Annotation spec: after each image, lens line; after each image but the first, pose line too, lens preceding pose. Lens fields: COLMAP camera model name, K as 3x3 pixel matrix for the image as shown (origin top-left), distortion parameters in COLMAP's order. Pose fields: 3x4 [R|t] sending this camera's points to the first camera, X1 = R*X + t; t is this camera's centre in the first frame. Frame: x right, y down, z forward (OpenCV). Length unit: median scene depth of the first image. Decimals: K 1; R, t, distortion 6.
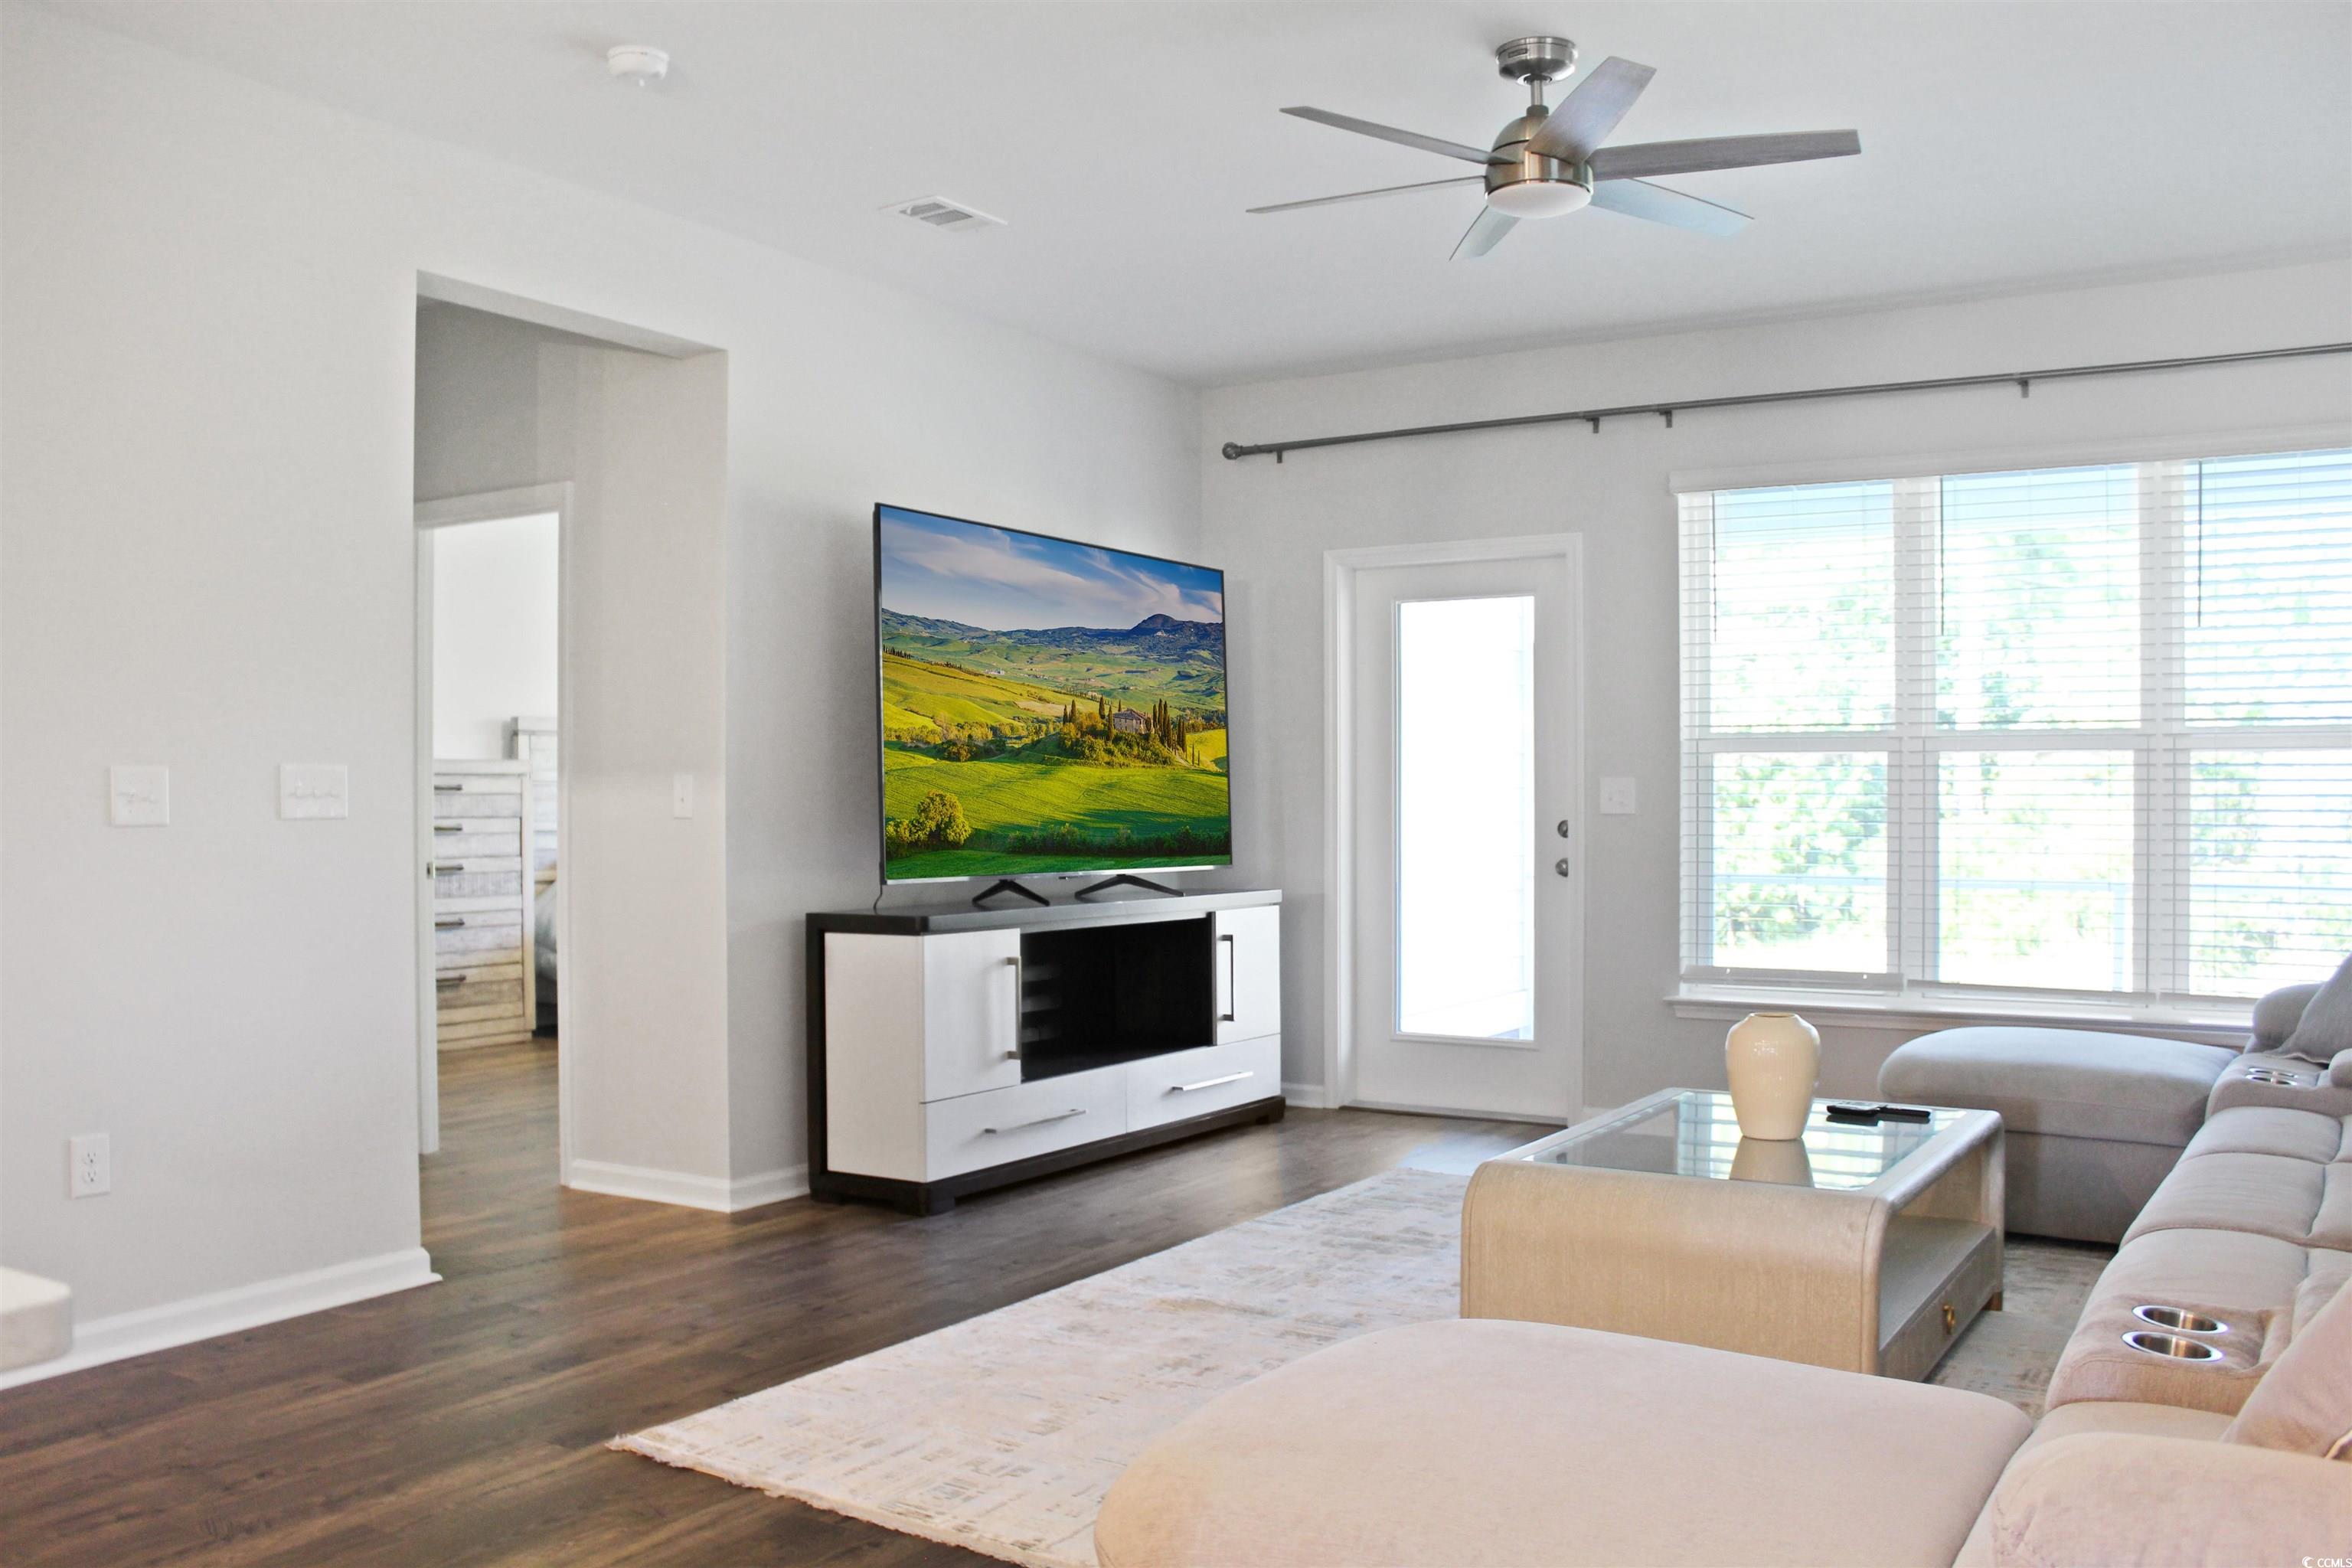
lens RADIAL K [[1960.6, 0, 1176.0], [0, 1960.6, 784.0], [0, 0, 1]] dist [-0.112489, 0.005583]
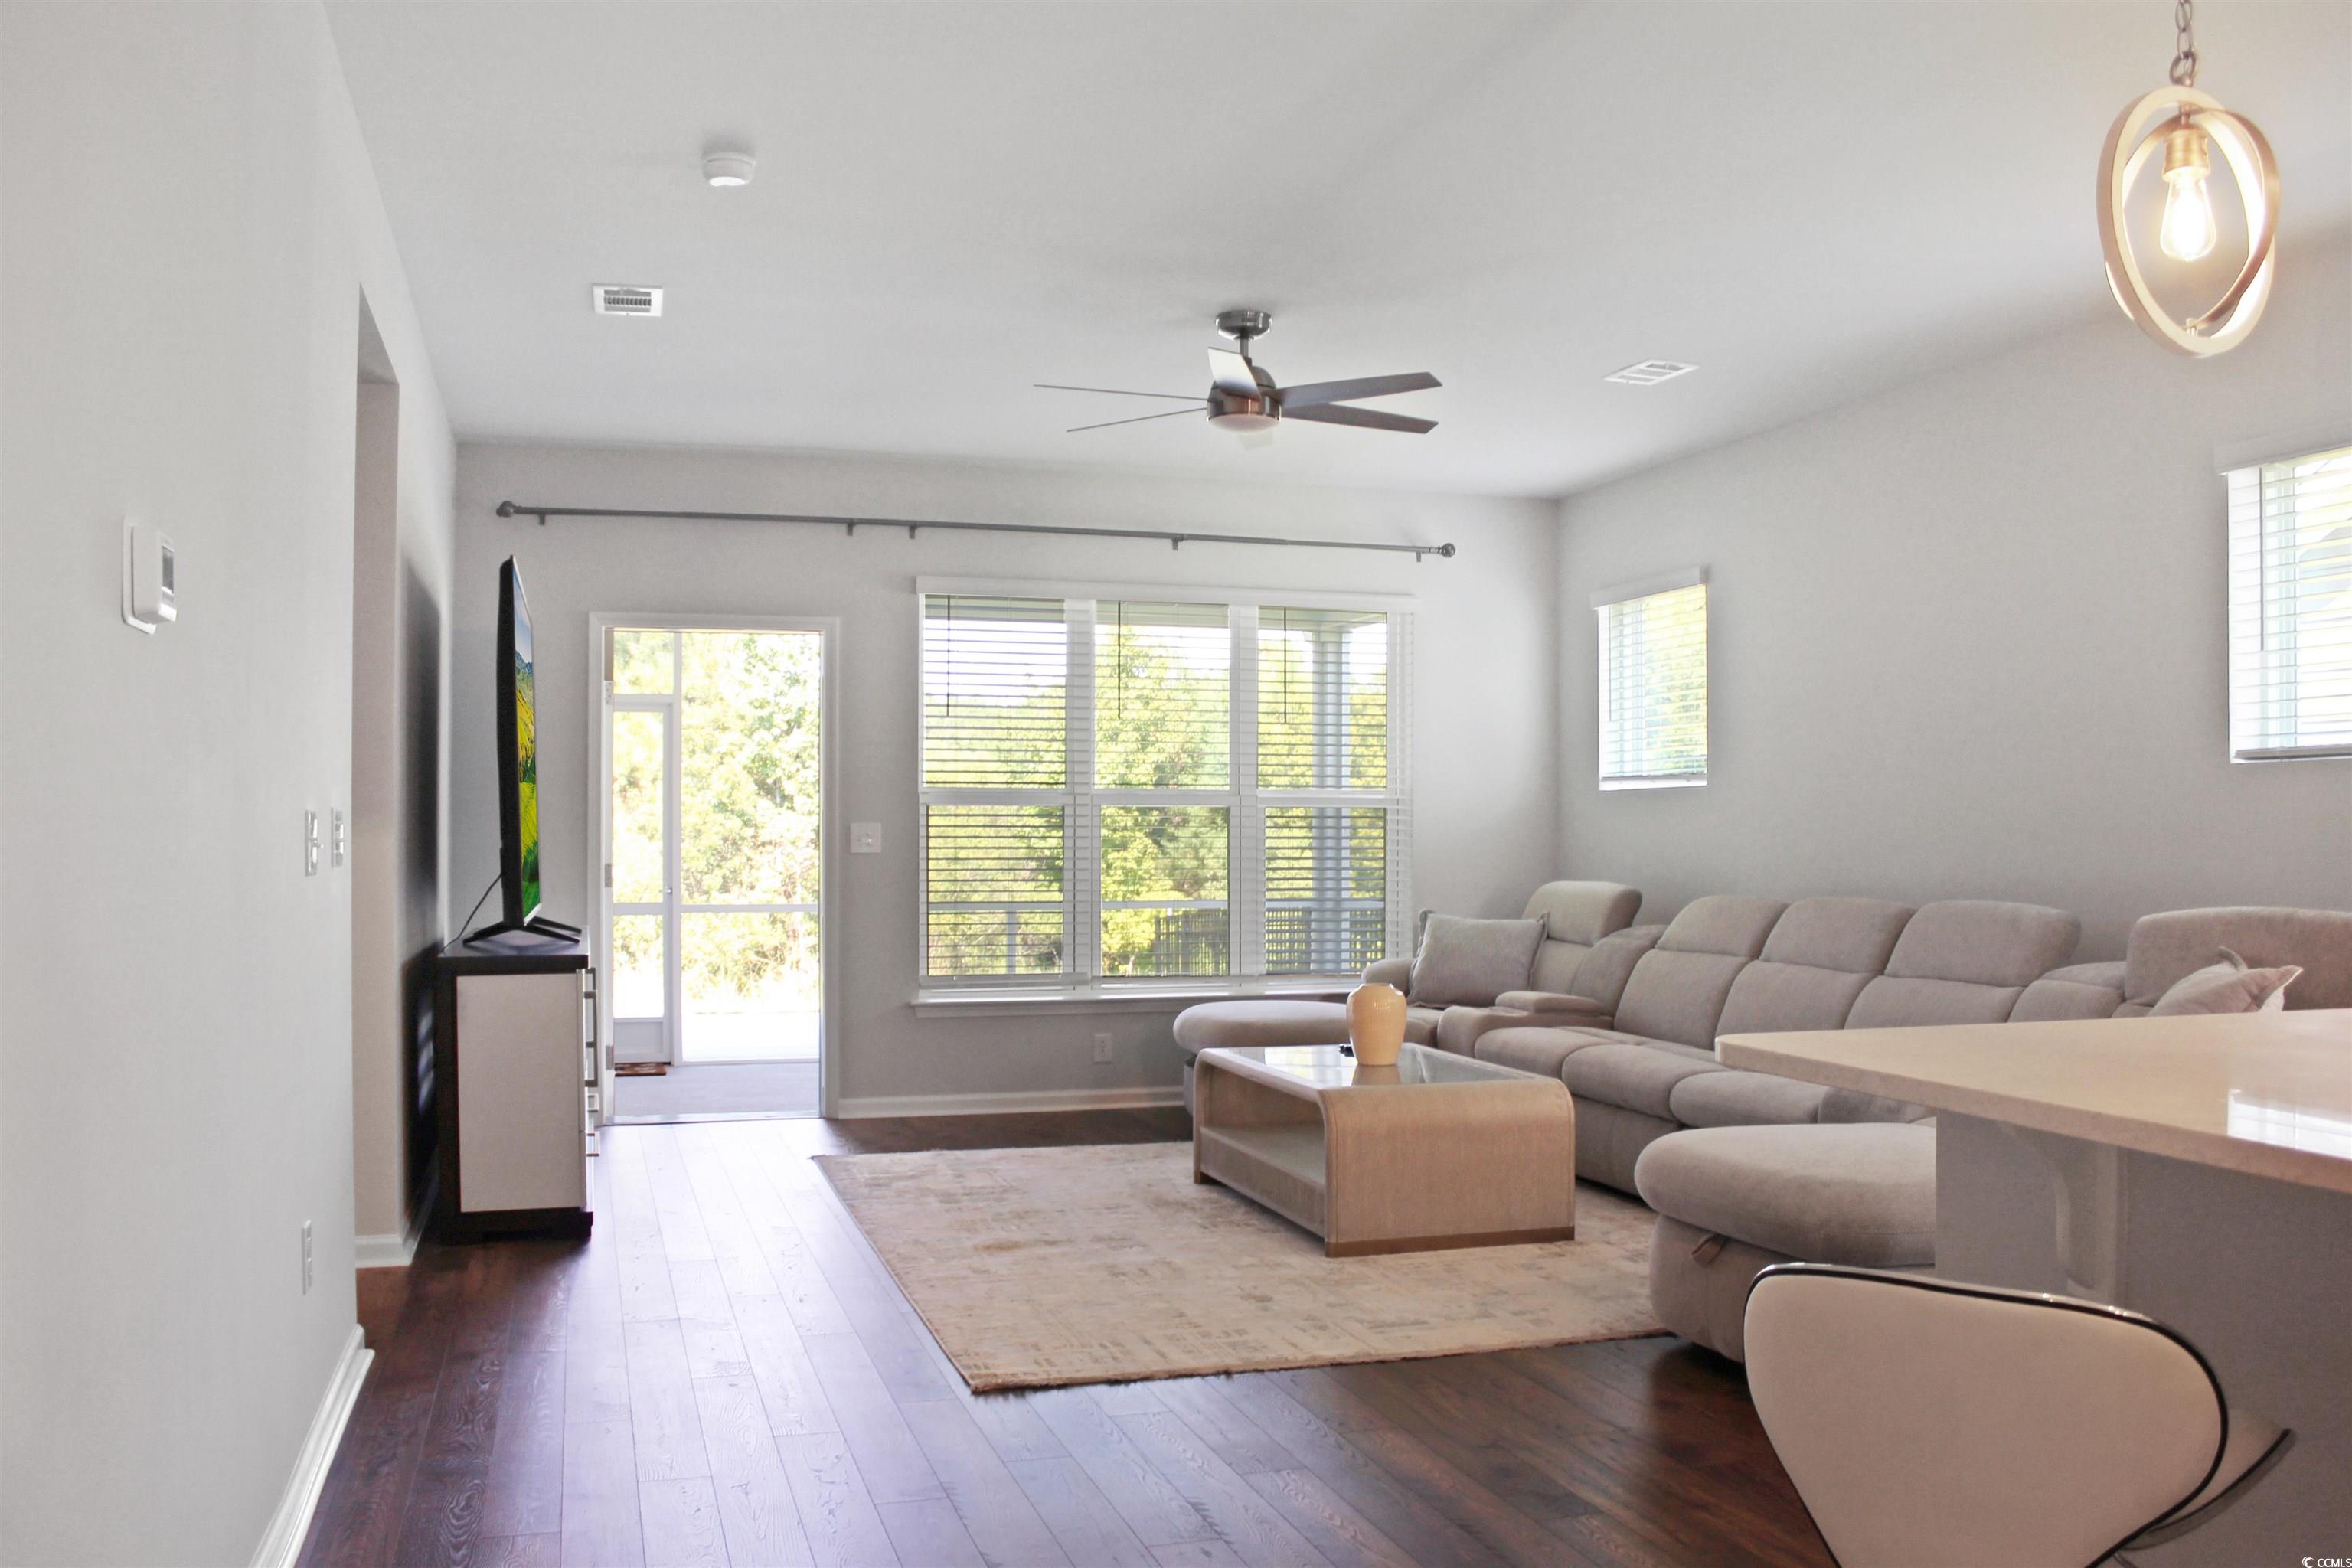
lens RADIAL K [[1960.6, 0, 1176.0], [0, 1960.6, 784.0], [0, 0, 1]] dist [-0.112489, 0.005583]
pose [[0.668193, 0.016644, 0.743801, -0.608885], [-0.003704, 0.999812, -0.019045, -0.005813], [-0.743978, 0.009971, 0.668129, 0.051457]]
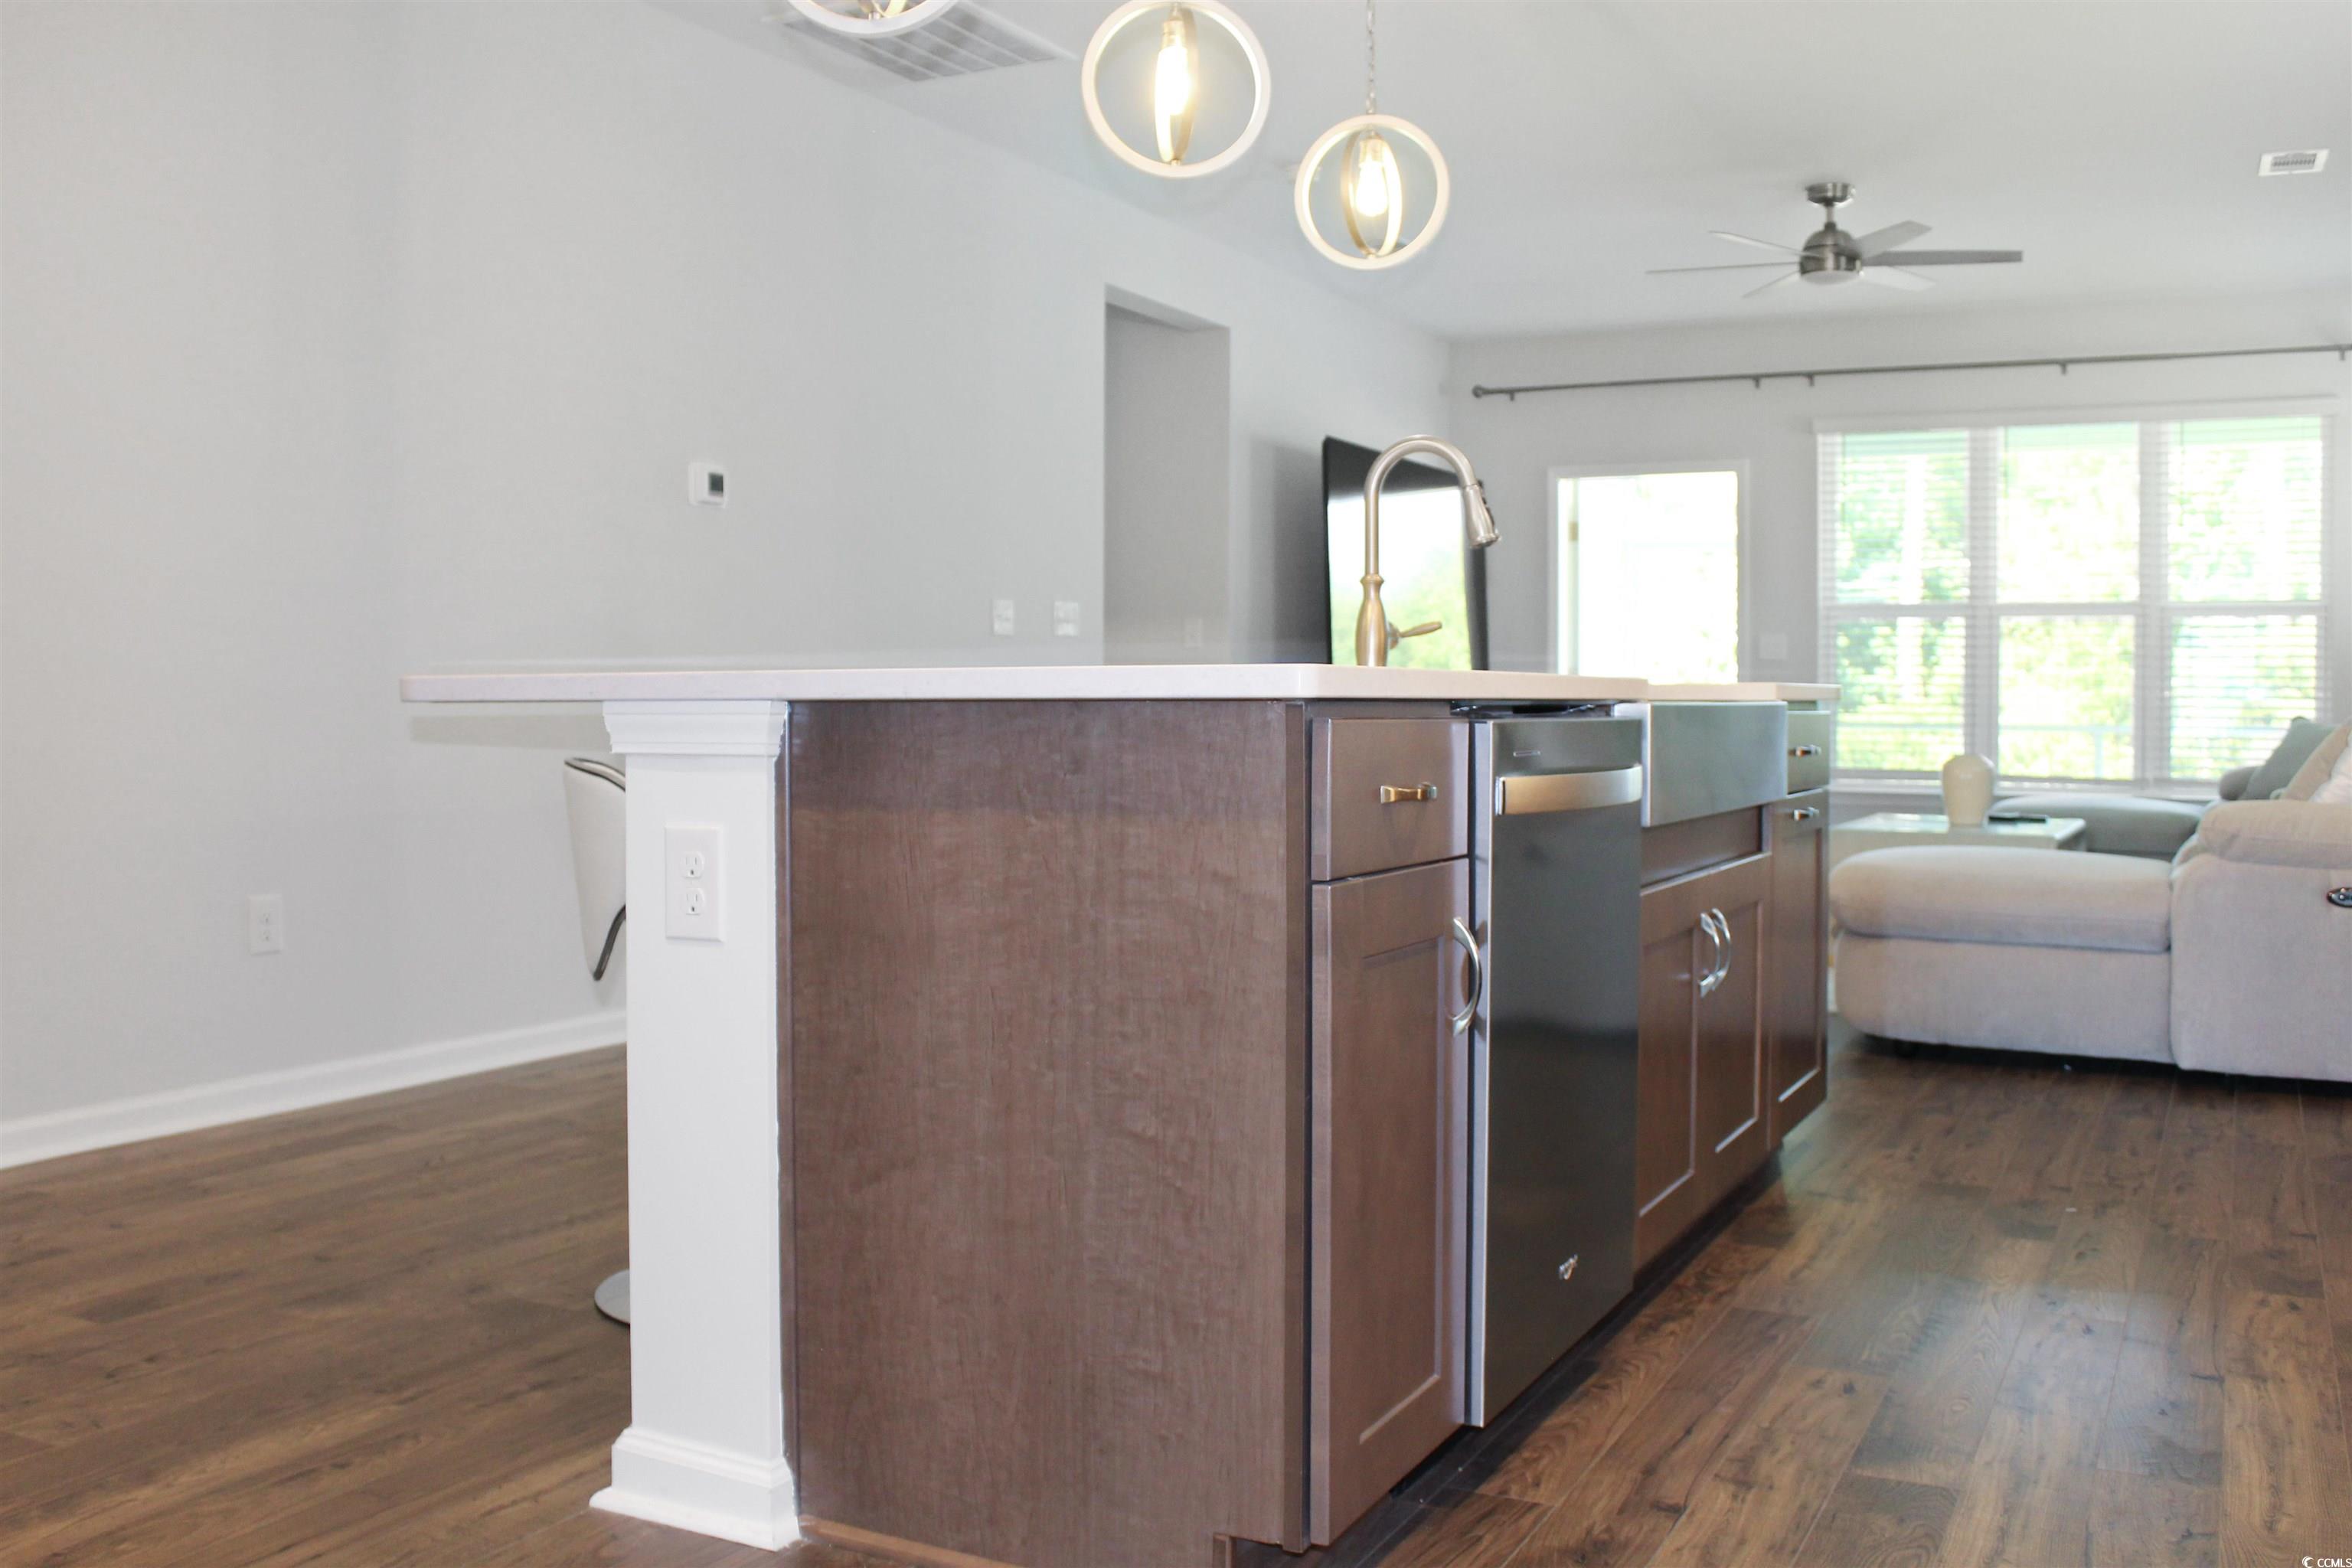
lens RADIAL K [[2032.4, 0, 1172.5], [0, 2032.4, 675.7], [0, 0, 1]] dist [0.009212, -0.315102]
pose [[0.997930, 0.013923, 0.062781, -0.330225], [-0.014058, 0.999900, 0.001711, 0.034274], [-0.062751, -0.002590, 0.998026, -0.490588]]
